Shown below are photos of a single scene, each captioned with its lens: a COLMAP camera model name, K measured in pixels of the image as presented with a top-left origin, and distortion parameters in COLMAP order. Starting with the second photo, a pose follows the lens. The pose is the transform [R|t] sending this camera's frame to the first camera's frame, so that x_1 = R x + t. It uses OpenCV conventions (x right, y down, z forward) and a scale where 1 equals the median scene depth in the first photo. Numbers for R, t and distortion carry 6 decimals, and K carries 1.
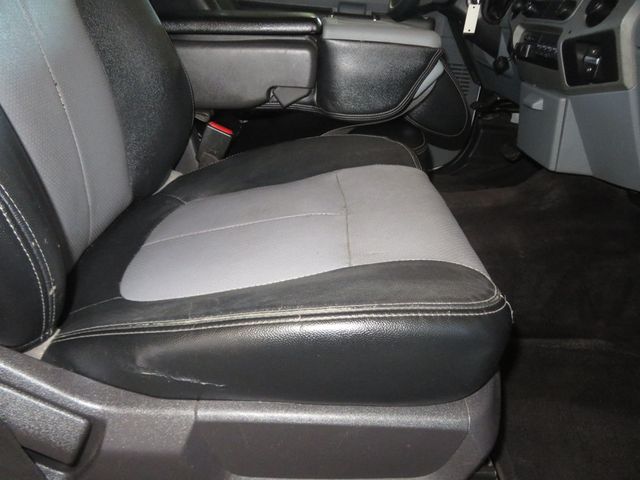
lens RADIAL K [[463.5, 0, 322.5], [0, 463.5, 236.9], [0, 0, 1]] dist [0.004652, 0.003129]
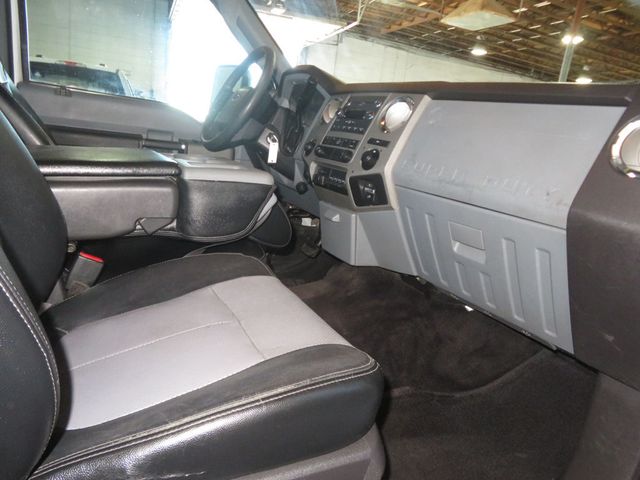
lens RADIAL K [[456.4, 0, 321.4], [0, 456.4, 238.6], [0, 0, 1]] dist [-0.002216, -0.000872]
pose [[0.891543, -0.066438, 0.448036, -0.216275], [0.154031, 0.974700, -0.161971, -0.022519], [-0.425940, 0.213416, 0.879221, -0.173307]]
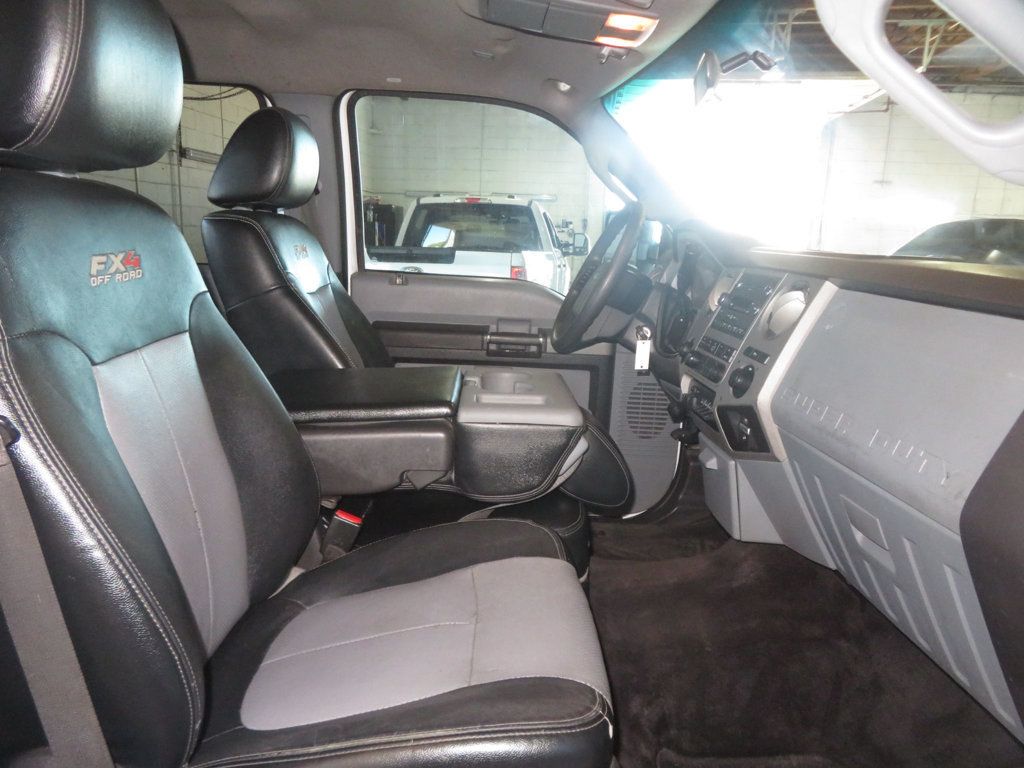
lens RADIAL K [[730.2, 0, 514.3], [0, 730.2, 381.8], [0, 0, 1]] dist [-0.002216, -0.000872]
pose [[0.999249, -0.037033, 0.011410, 0.100841], [0.038747, 0.959229, -0.279962, -0.076326], [-0.000577, 0.280194, 0.959943, -0.457381]]
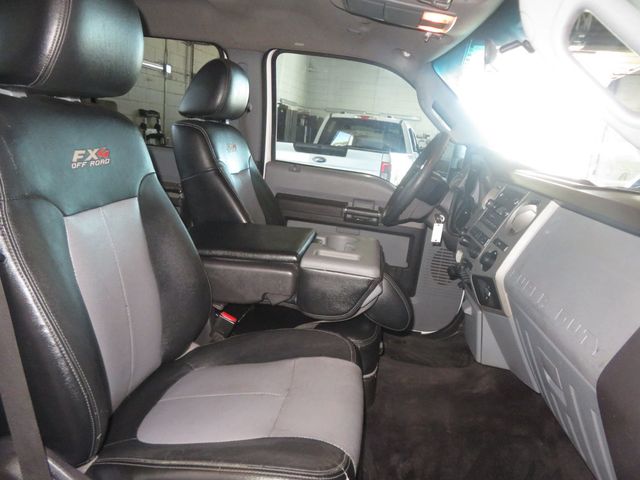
lens RADIAL K [[456.4, 0, 321.4], [0, 456.4, 238.6], [0, 0, 1]] dist [-0.002216, -0.000872]
pose [[0.990113, 0.067707, -0.122847, 0.240755], [-0.097627, 0.961488, -0.256922, -0.130792], [0.100721, 0.266375, 0.958593, -0.443461]]
